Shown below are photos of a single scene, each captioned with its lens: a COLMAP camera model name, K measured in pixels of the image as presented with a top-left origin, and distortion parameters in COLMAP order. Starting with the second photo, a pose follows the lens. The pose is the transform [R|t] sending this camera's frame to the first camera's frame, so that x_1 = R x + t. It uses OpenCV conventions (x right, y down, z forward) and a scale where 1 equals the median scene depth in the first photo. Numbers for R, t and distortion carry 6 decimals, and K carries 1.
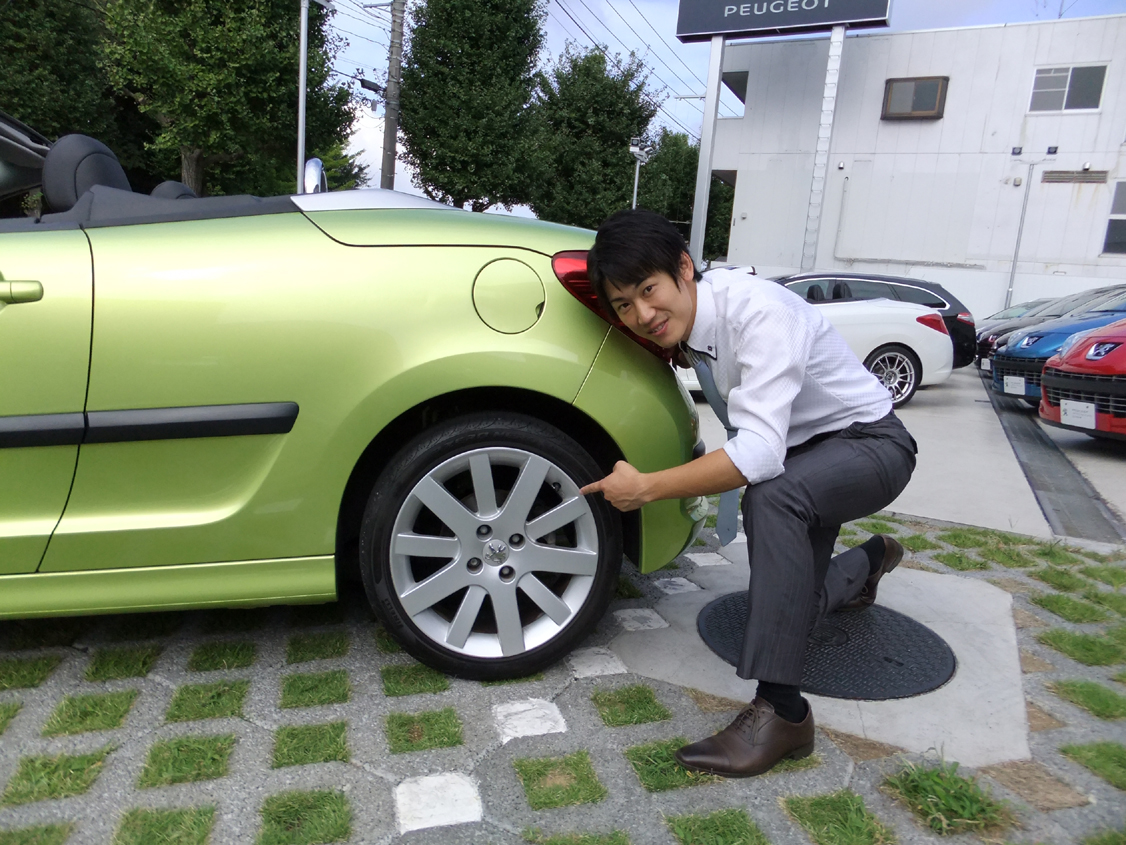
lens RADIAL K [[751.4, 0, 555.2], [0, 751.4, 419.9], [0, 0, 1]] dist [-0.020252, 0.028516]
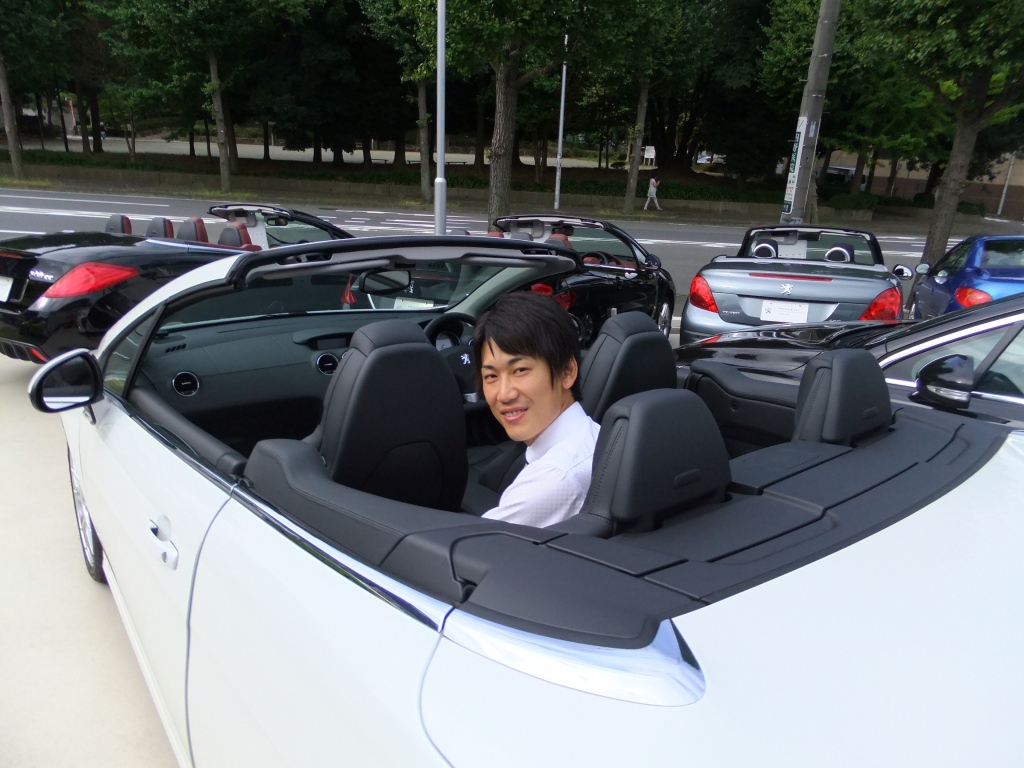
lens RADIAL K [[683.3, 0, 504.9], [0, 683.3, 381.7], [0, 0, 1]] dist [-0.020252, 0.028516]
pose [[0.514957, 0.211473, -0.830722, 0.176098], [-0.137342, 0.976927, 0.163554, -0.072442], [0.846142, 0.029870, 0.532120, 0.332185]]
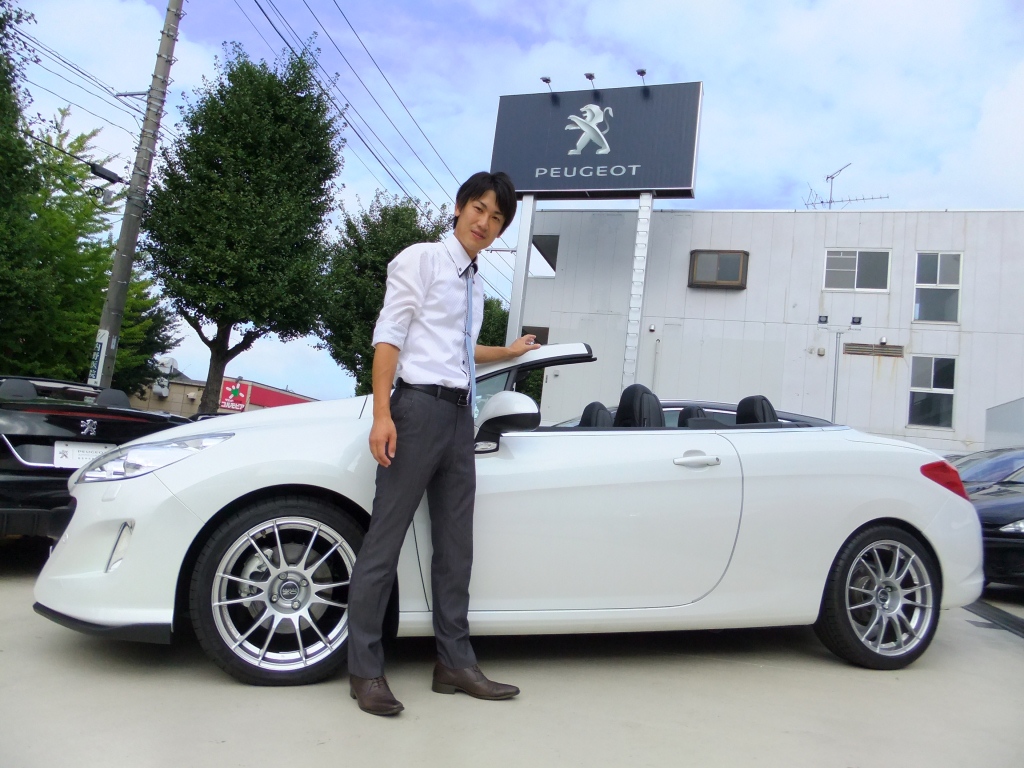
lens RADIAL K [[689.9, 0, 499.5], [0, 689.9, 386.6], [0, 0, 1]] dist [-0.029606, 0.031120]
pose [[0.986419, 0.053690, 0.155226, 0.054179], [-0.010067, 0.963051, -0.269132, -0.022957], [-0.163940, 0.263915, 0.950512, 0.218585]]
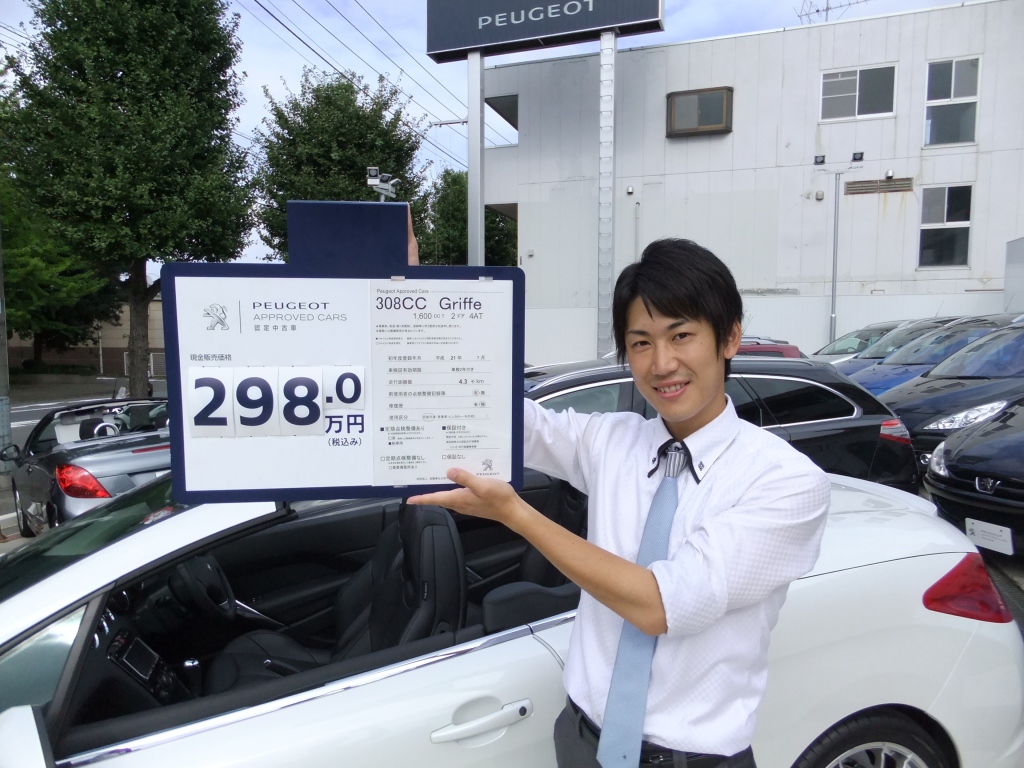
lens RADIAL K [[689.9, 0, 499.5], [0, 689.9, 386.6], [0, 0, 1]] dist [-0.029606, 0.031120]
pose [[0.985699, -0.097107, 0.137726, 0.107441], [0.108492, 0.991056, -0.077705, -0.071762], [-0.128948, 0.091536, 0.987418, 0.270185]]
